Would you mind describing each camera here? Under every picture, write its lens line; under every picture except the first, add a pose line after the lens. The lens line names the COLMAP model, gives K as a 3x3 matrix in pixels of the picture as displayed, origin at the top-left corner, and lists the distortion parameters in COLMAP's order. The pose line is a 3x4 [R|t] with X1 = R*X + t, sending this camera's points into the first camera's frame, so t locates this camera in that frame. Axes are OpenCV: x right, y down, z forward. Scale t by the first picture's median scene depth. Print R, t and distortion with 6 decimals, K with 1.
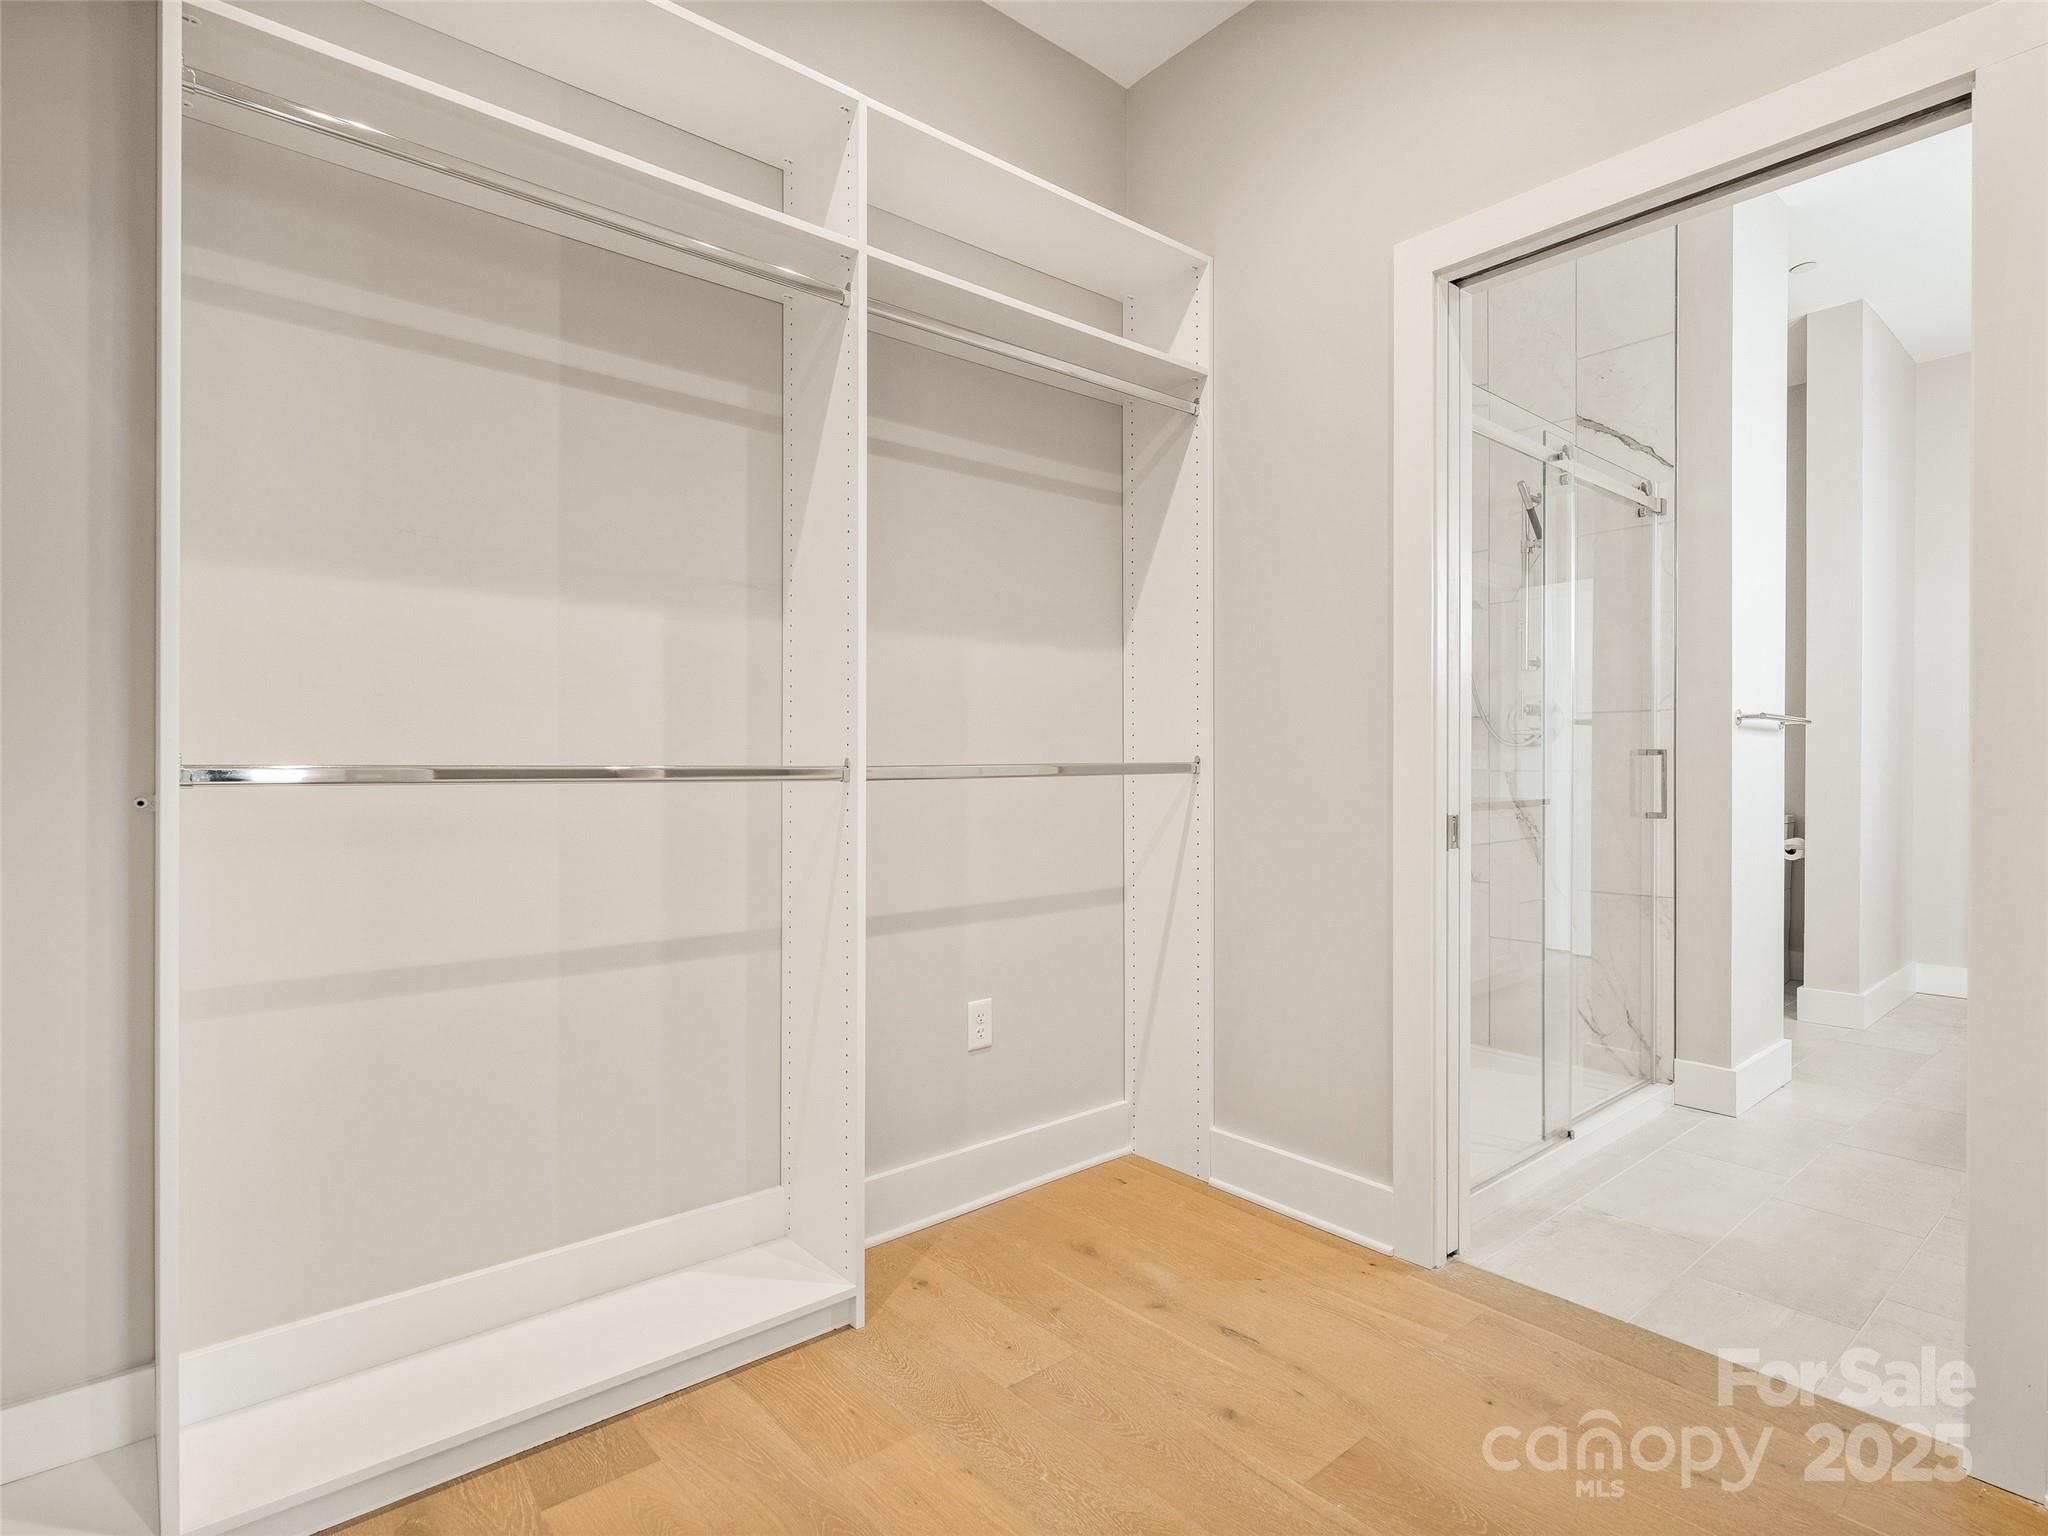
lens RADIAL K [[1075.0, 0, 1029.5], [0, 1075.0, 759.1], [0, 0, 1]] dist [-0.004380, -0.000530]
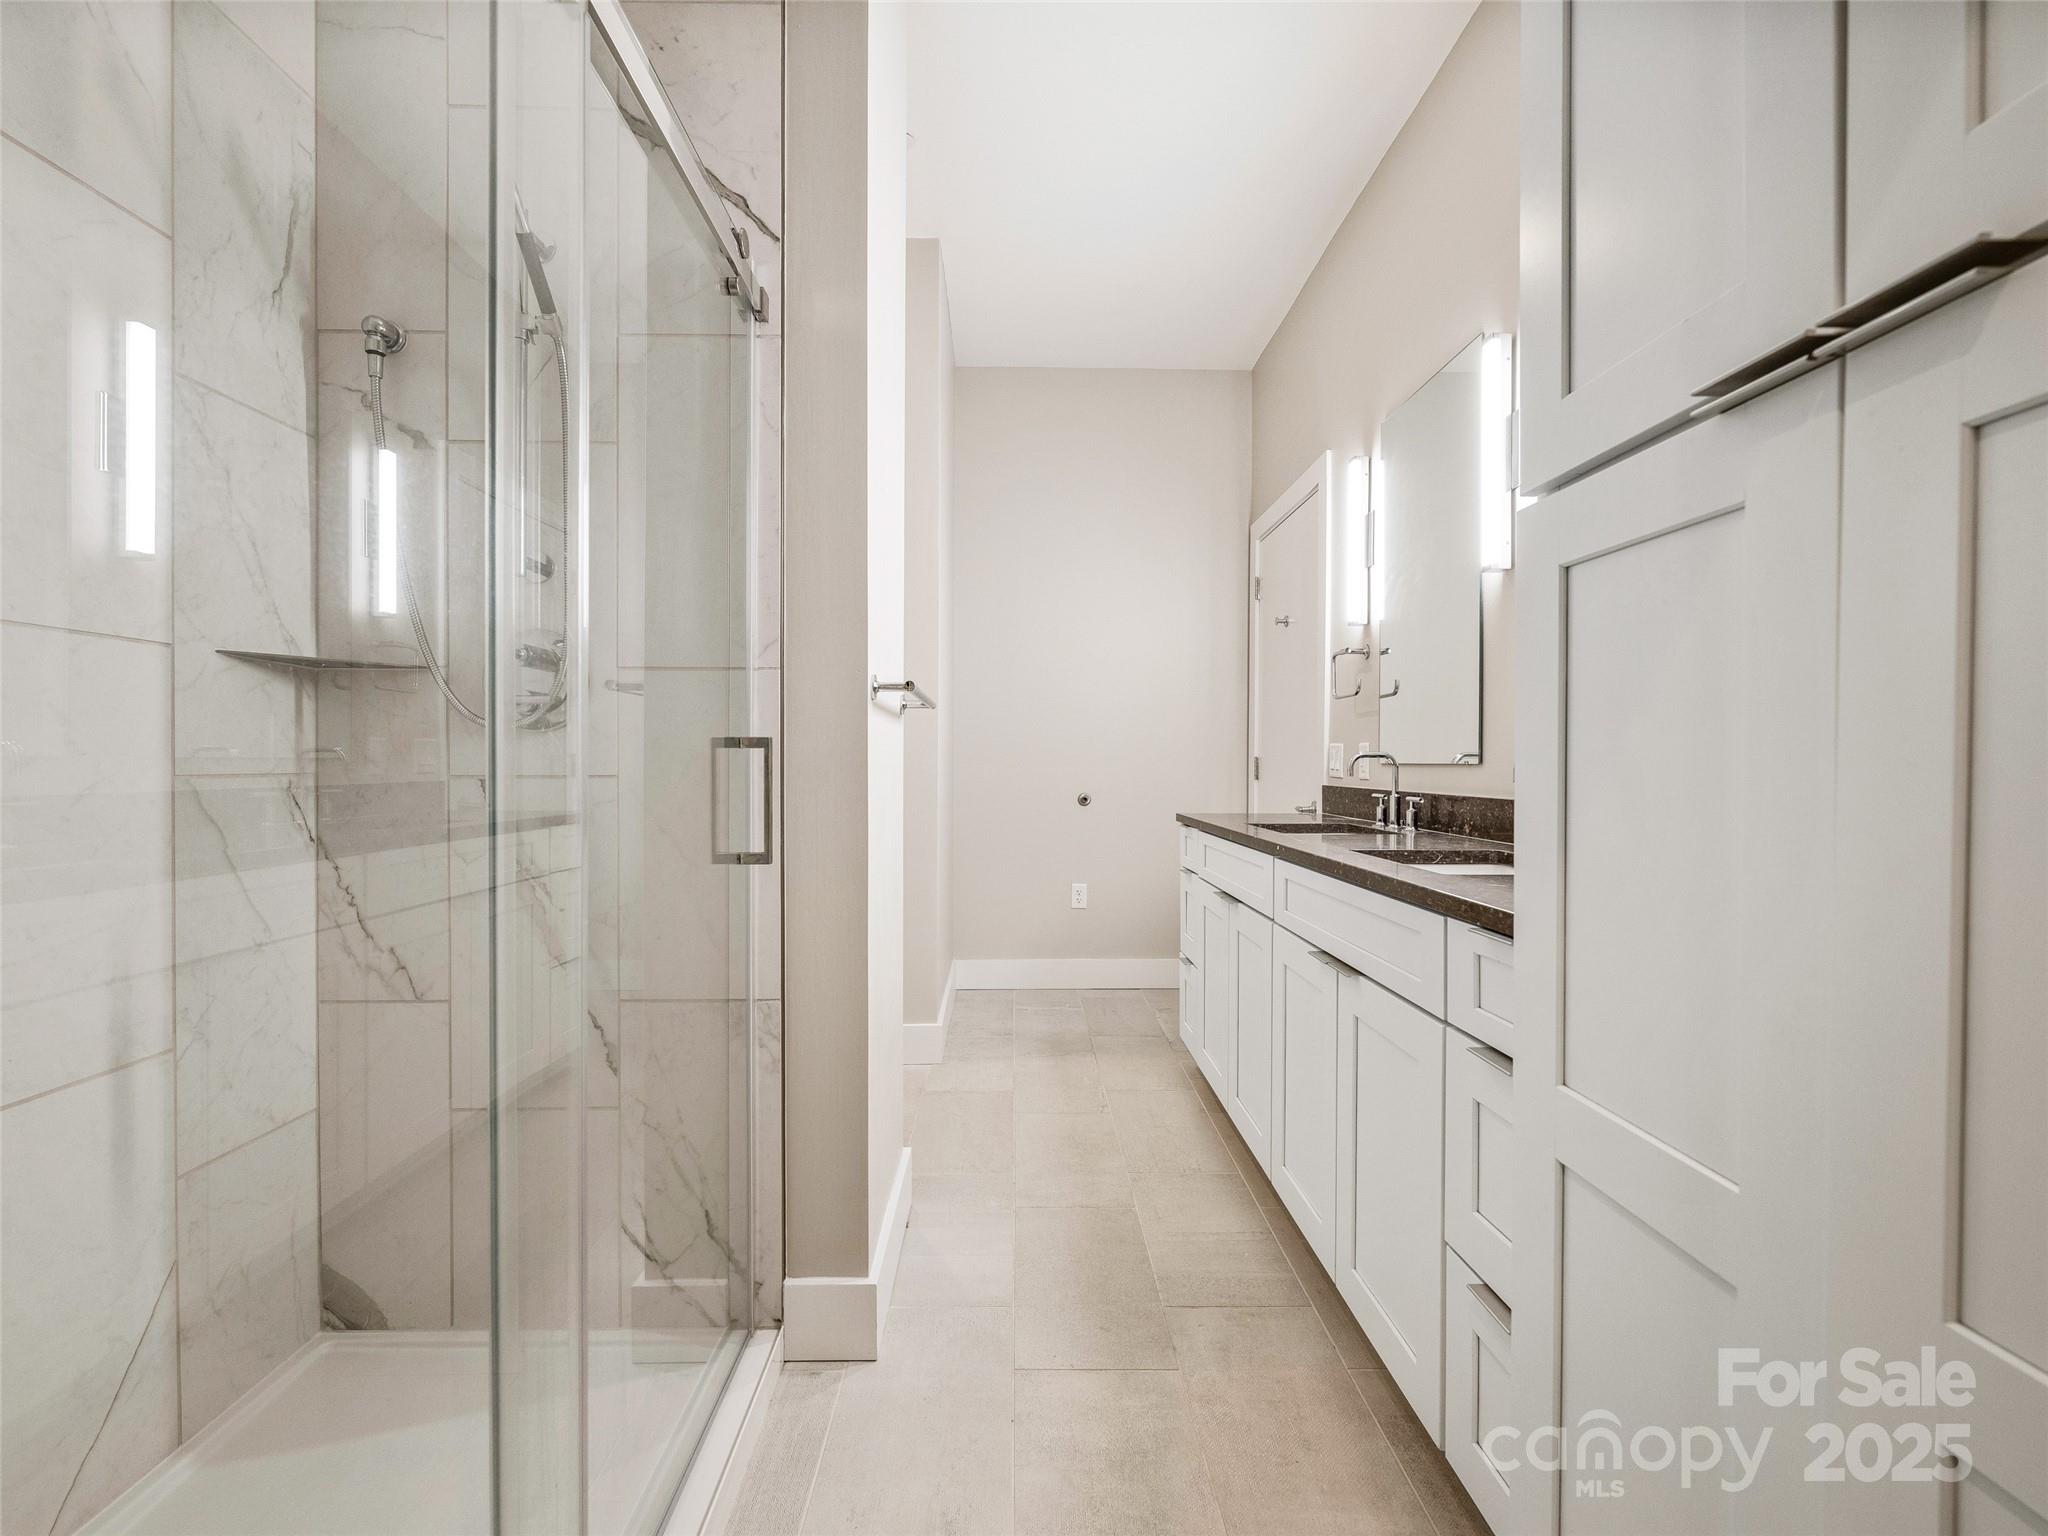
lens RADIAL K [[910.8, 0, 1014.1], [0, 910.8, 763.2], [0, 0, 1]] dist [-0.000469, 0.000340]
pose [[0.691114, -0.007104, 0.722711, 0.335494], [-0.000717, 0.999944, 0.010515, -0.001476], [-0.722746, -0.007785, 0.691070, 0.574213]]
